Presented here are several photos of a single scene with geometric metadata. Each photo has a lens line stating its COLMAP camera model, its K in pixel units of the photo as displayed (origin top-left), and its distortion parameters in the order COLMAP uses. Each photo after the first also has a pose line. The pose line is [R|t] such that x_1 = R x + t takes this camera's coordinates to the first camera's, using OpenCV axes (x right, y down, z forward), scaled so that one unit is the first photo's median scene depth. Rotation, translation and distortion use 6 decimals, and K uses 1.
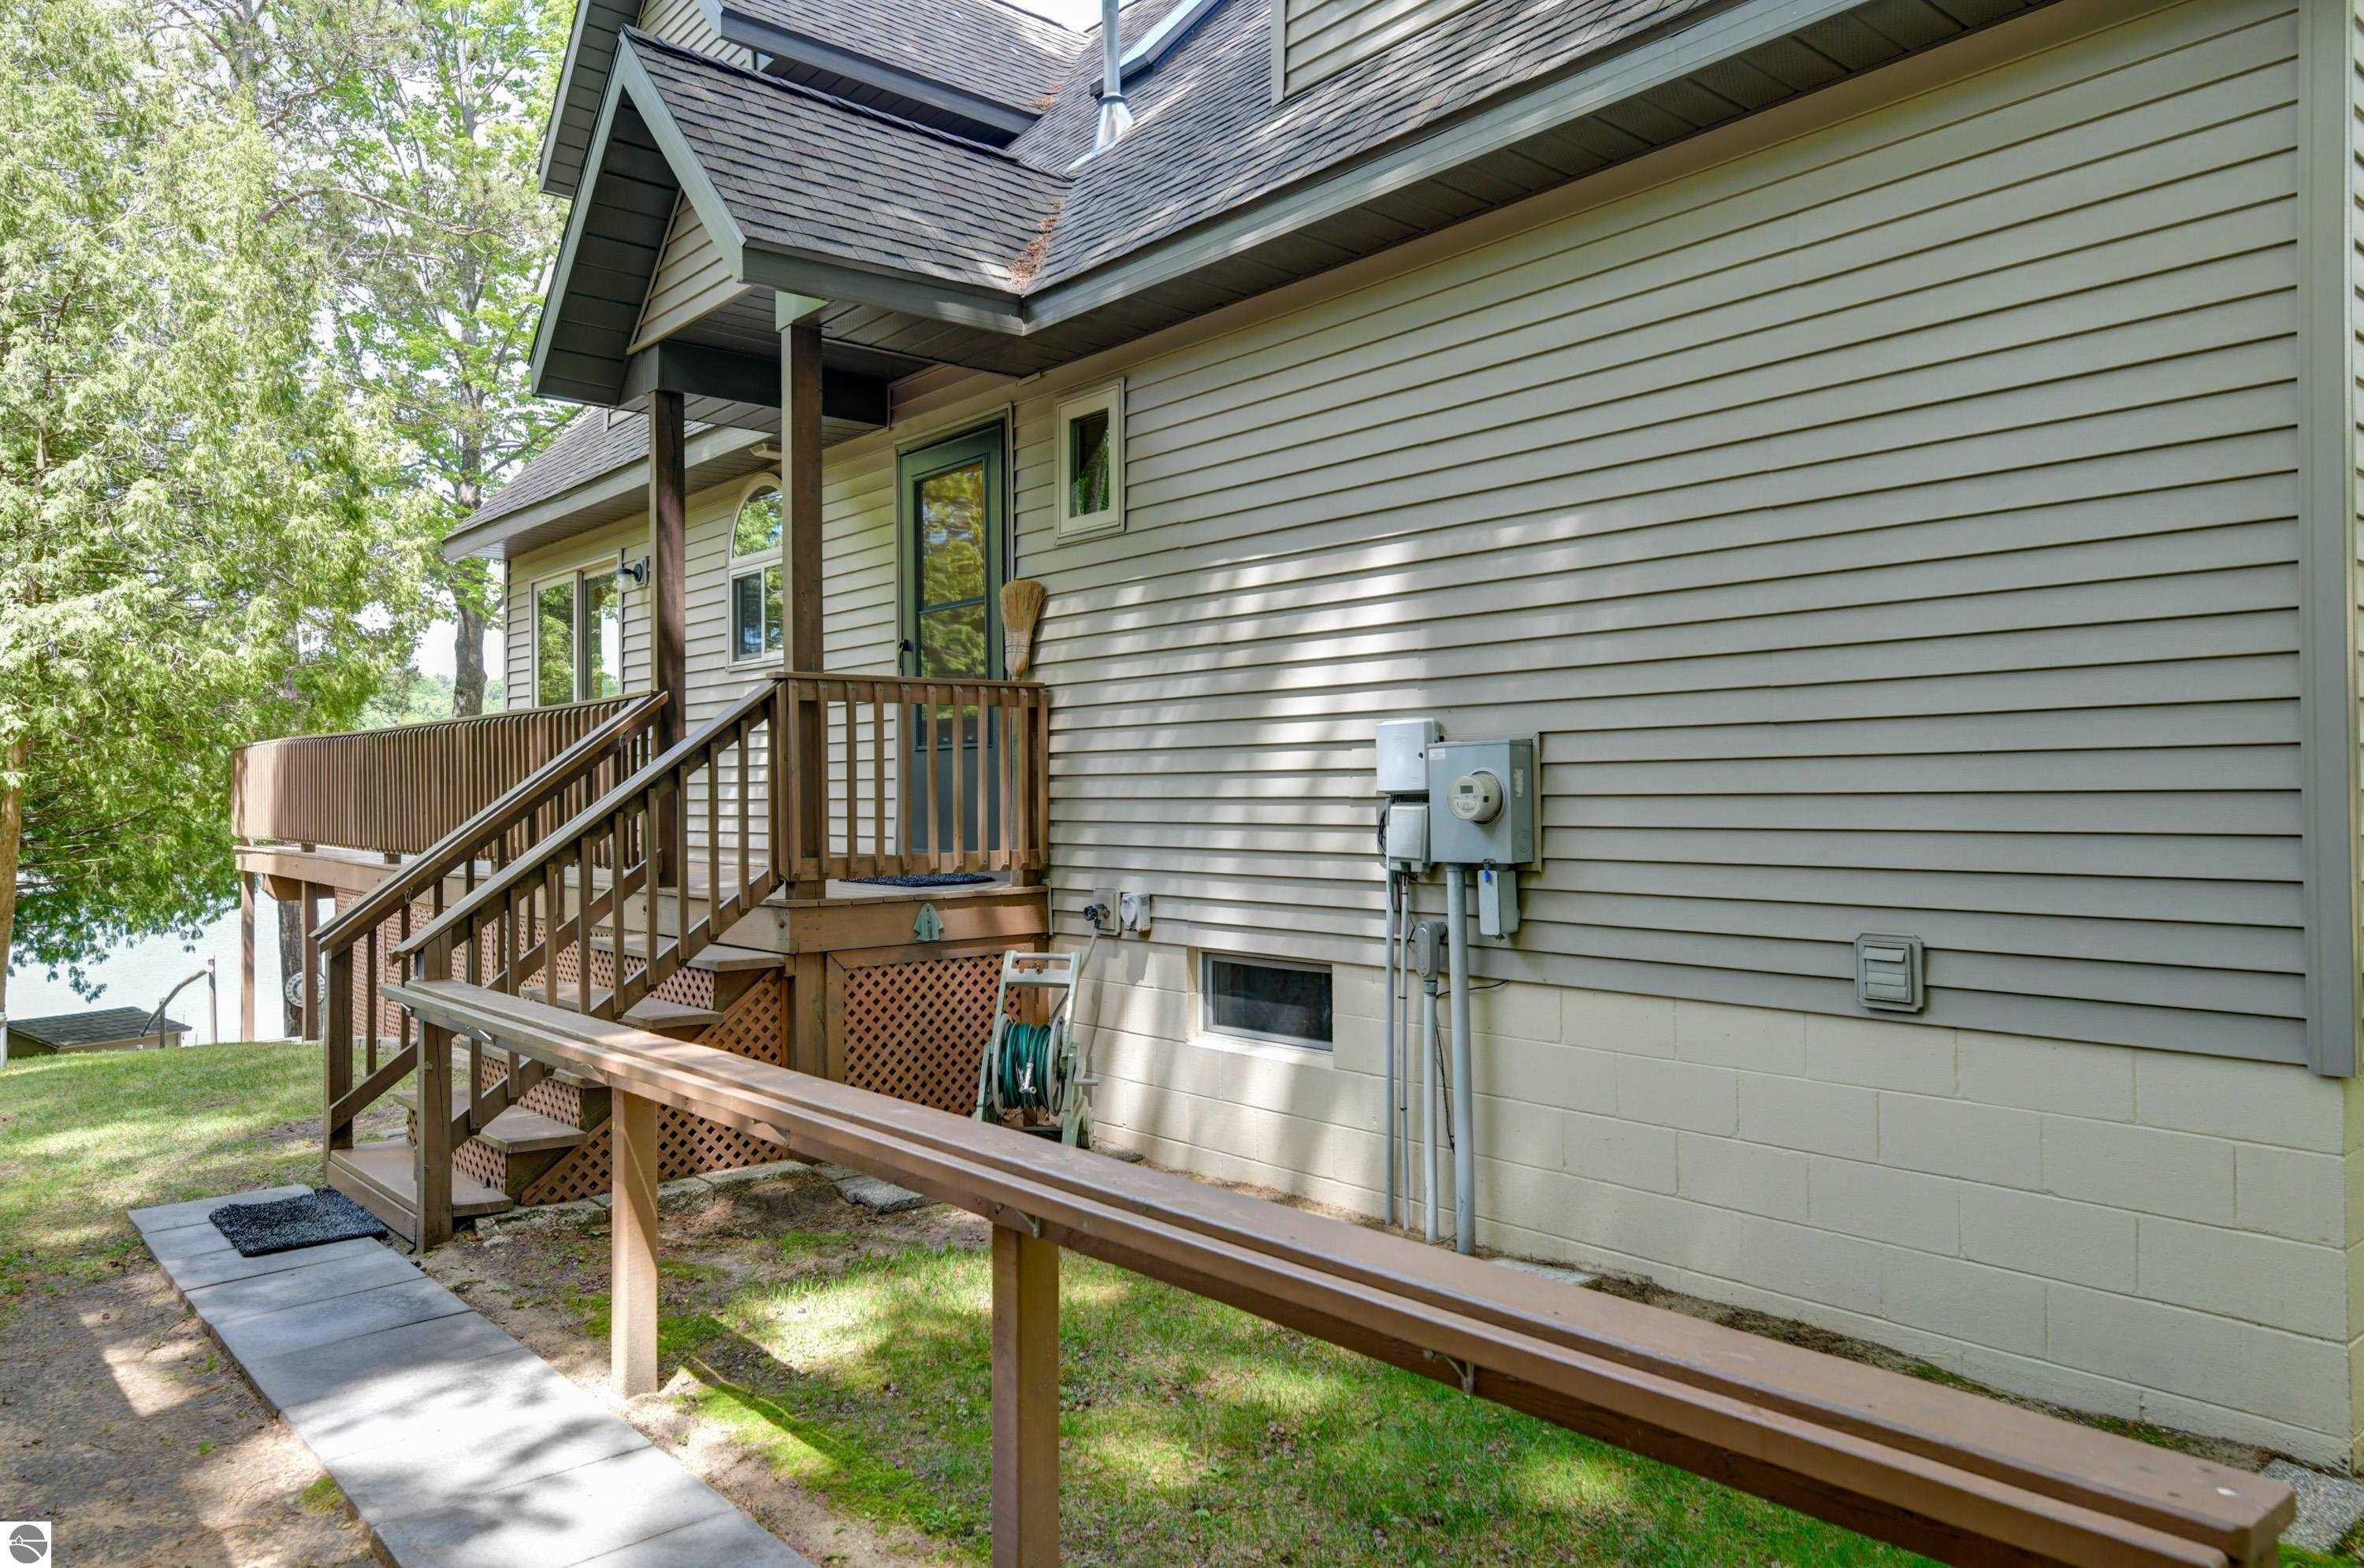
lens RADIAL K [[1590.1, 0, 1182.0], [0, 1590.1, 784.0], [0, 0, 1]] dist [0.003258, 0.001145]
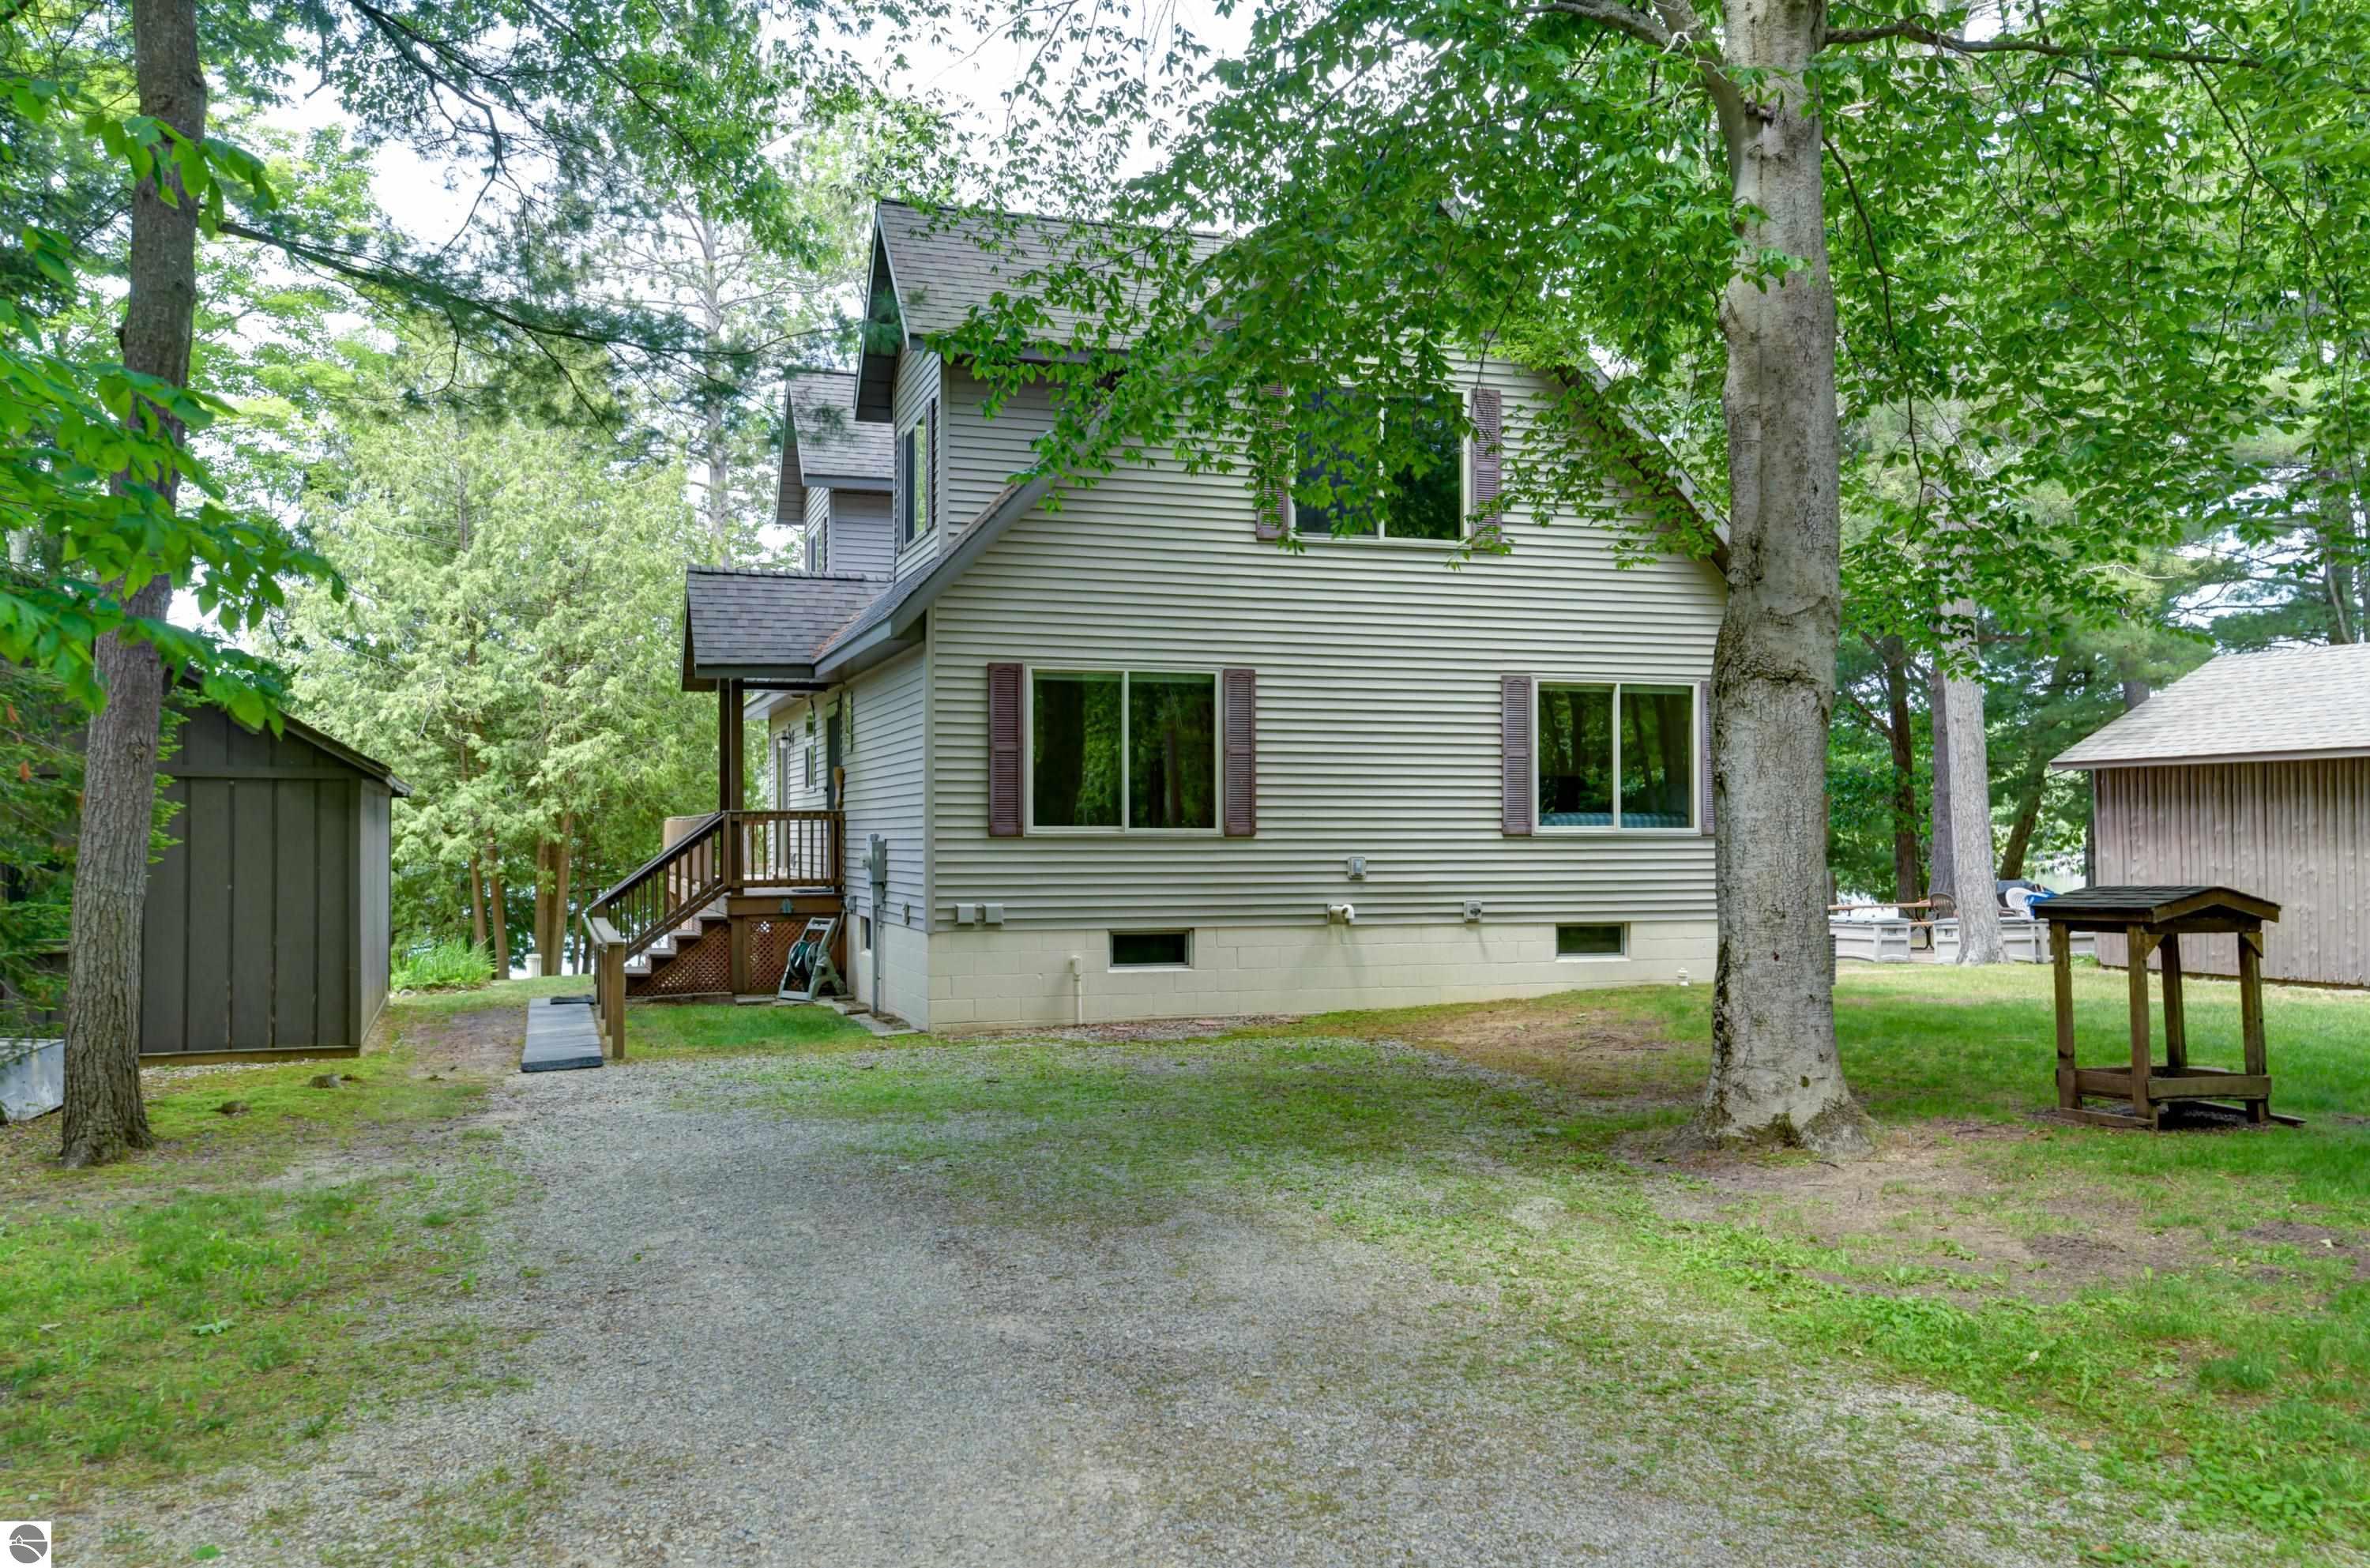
lens RADIAL K [[1991.1, 0, 1185.0], [0, 1991.1, 784.0], [0, 0, 1]] dist [0.053792, 0.002856]
pose [[0.921604, -0.005483, -0.388093, 0.892723], [-0.000098, 0.999897, -0.014360, -0.033392], [0.388132, 0.013272, 0.921508, -0.914845]]
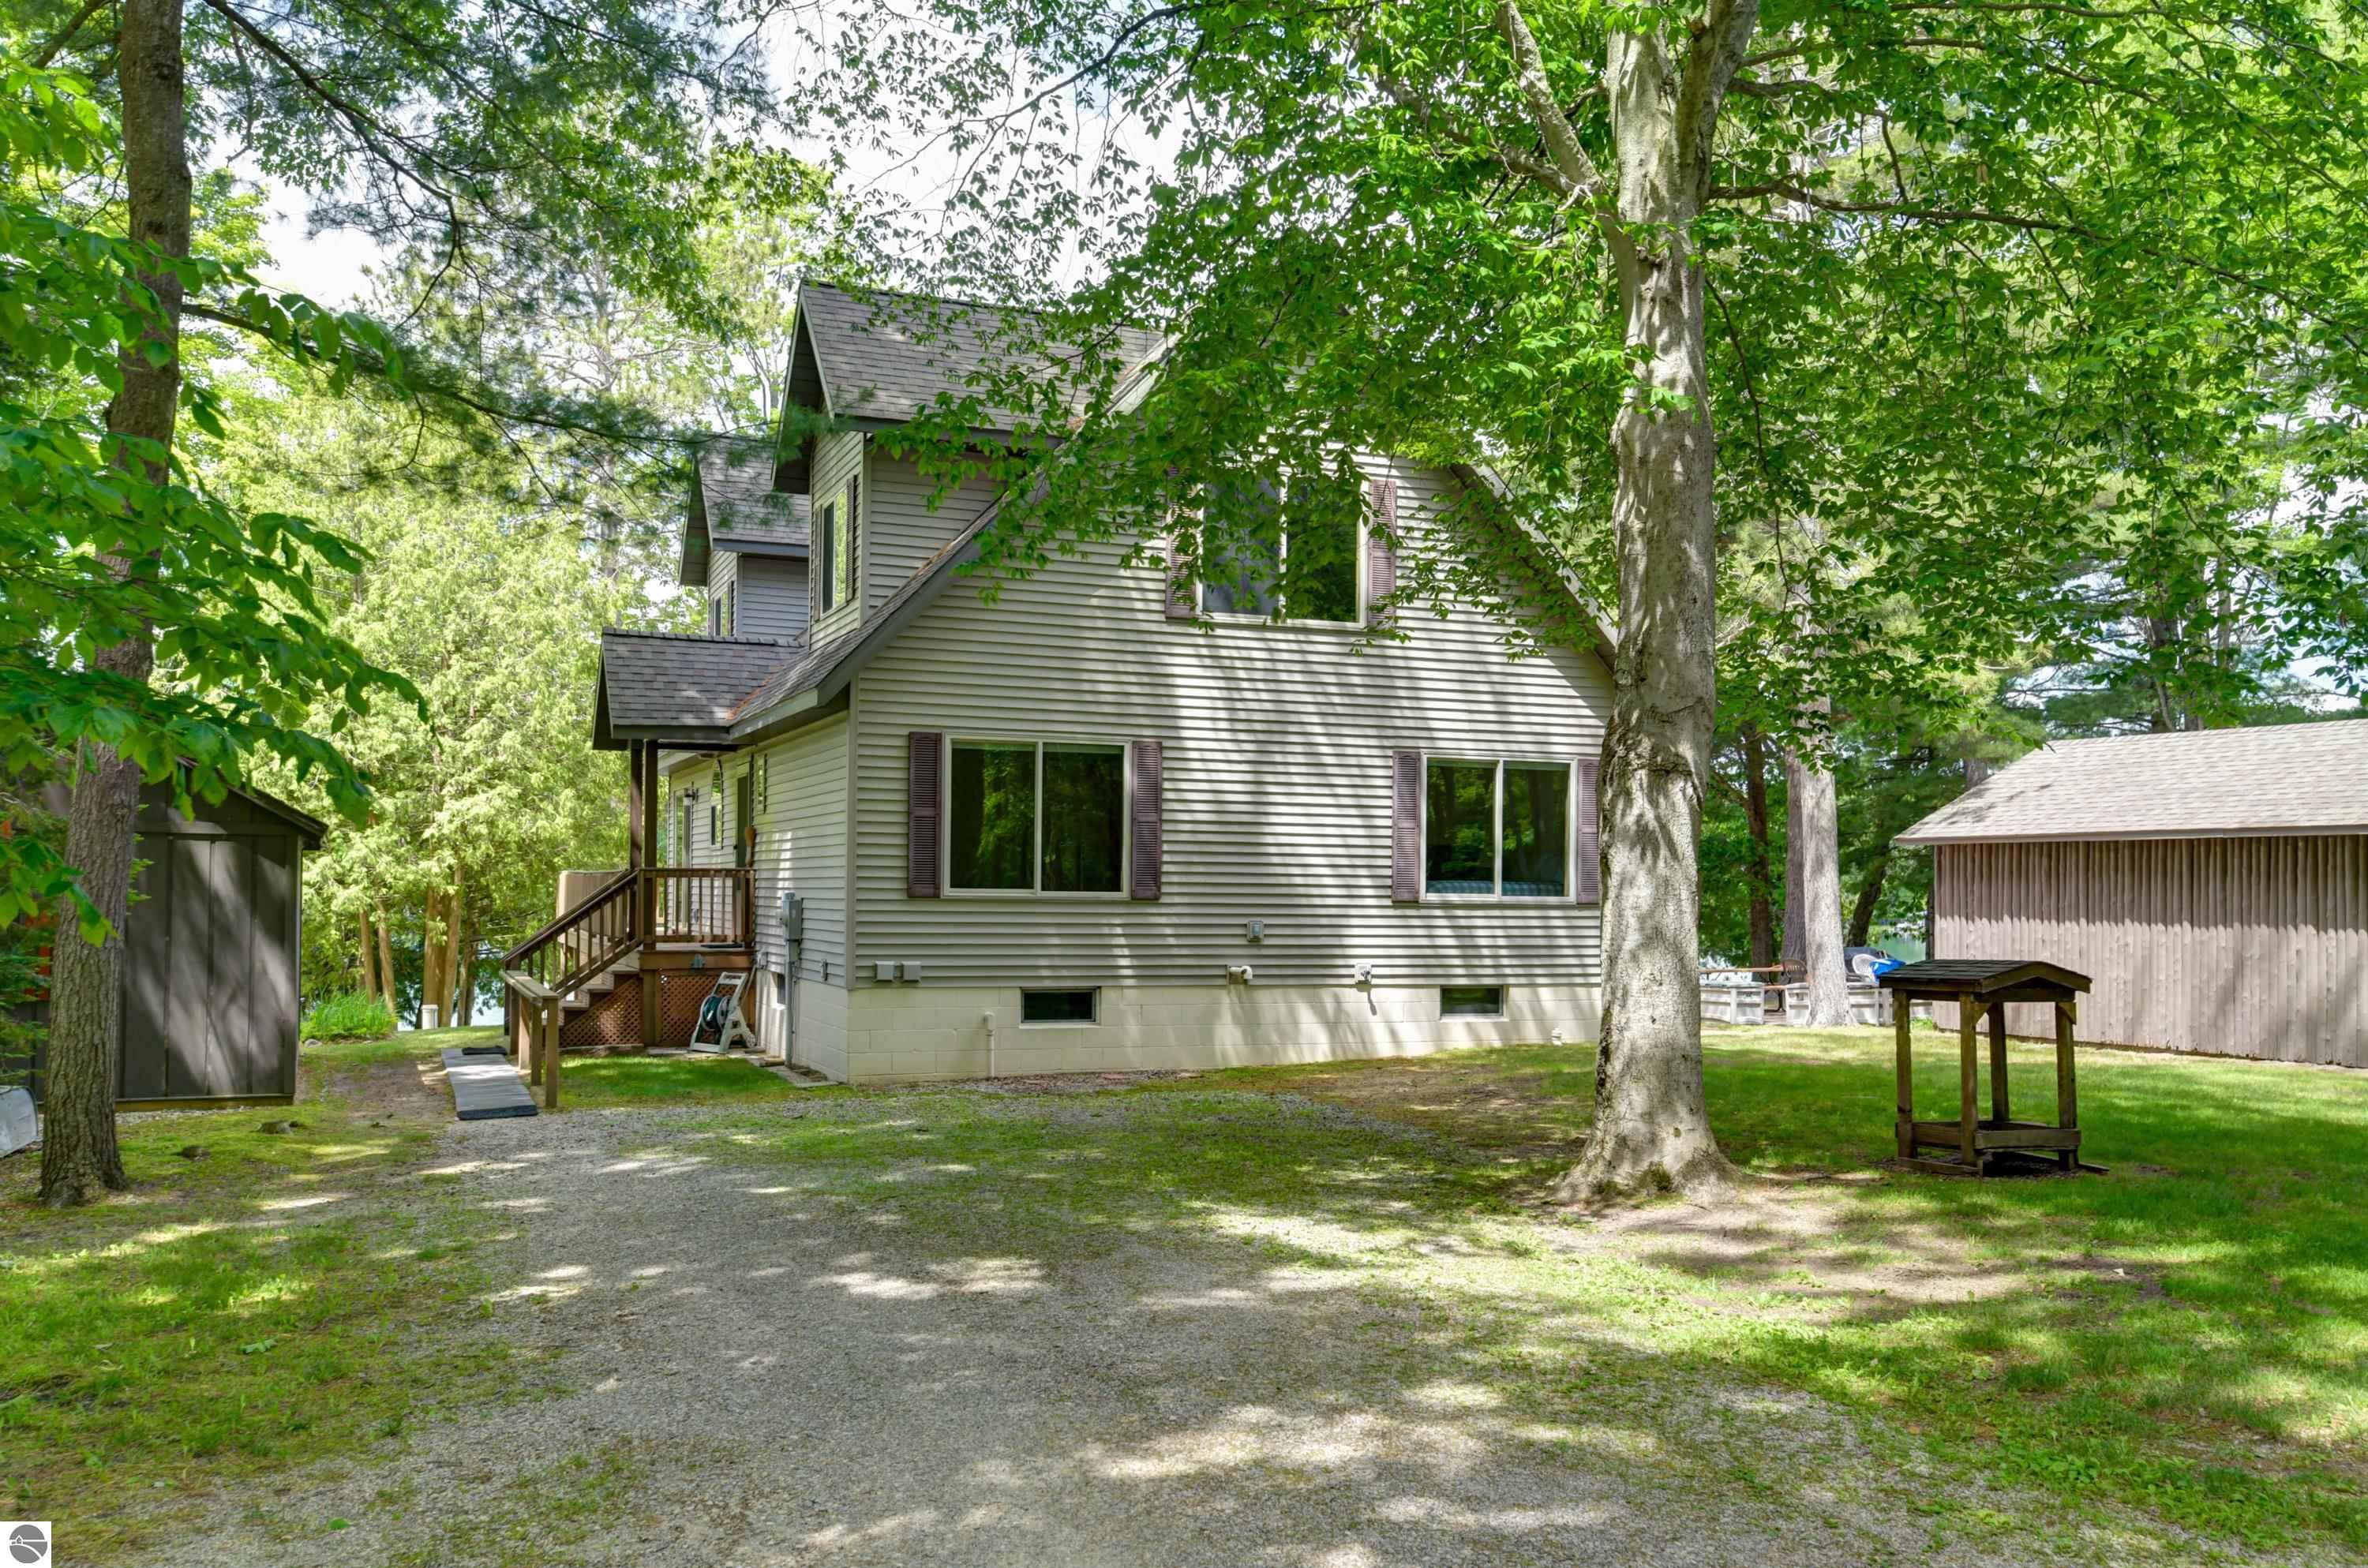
lens RADIAL K [[1995.3, 0, 1169.3], [0, 1995.3, 854.5], [0, 0, 1]] dist [0.056041, 0.001912]
pose [[0.943164, 0.010105, -0.332175, 0.891631], [-0.013066, 0.999892, -0.006681, -0.040961], [0.332072, 0.010642, 0.943194, -0.997811]]
